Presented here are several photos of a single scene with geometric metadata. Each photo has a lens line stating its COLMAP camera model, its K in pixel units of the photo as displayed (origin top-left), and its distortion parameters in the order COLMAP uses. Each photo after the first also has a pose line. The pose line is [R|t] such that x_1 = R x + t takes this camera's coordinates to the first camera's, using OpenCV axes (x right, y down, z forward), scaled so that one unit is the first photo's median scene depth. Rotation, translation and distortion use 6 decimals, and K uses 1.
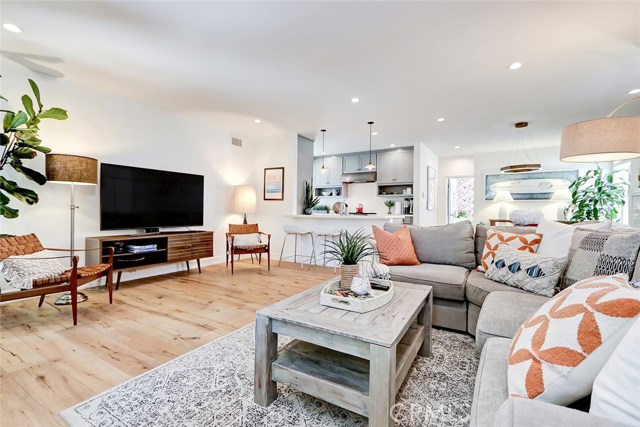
lens RADIAL K [[294.5, 0, 324.1], [0, 294.5, 211.3], [0, 0, 1]] dist [0.008525, 0.000059]
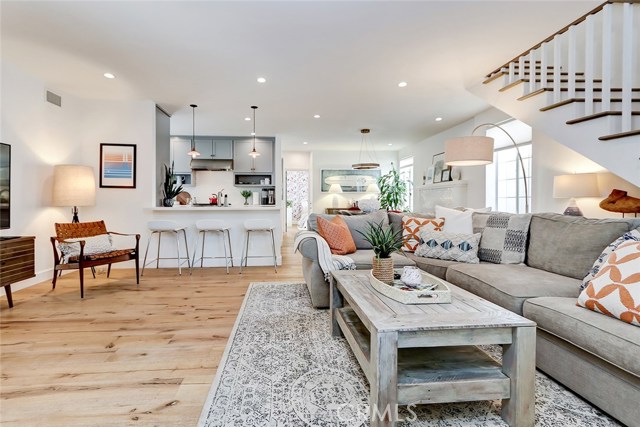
lens RADIAL K [[294.1, 0, 311.3], [0, 294.1, 203.5], [0, 0, 1]] dist [0.002308, -0.000025]
pose [[0.806814, -0.011616, 0.590691, -0.268865], [0.007622, 0.999928, 0.009253, -0.002108], [-0.590756, -0.002963, 0.806845, 0.149958]]
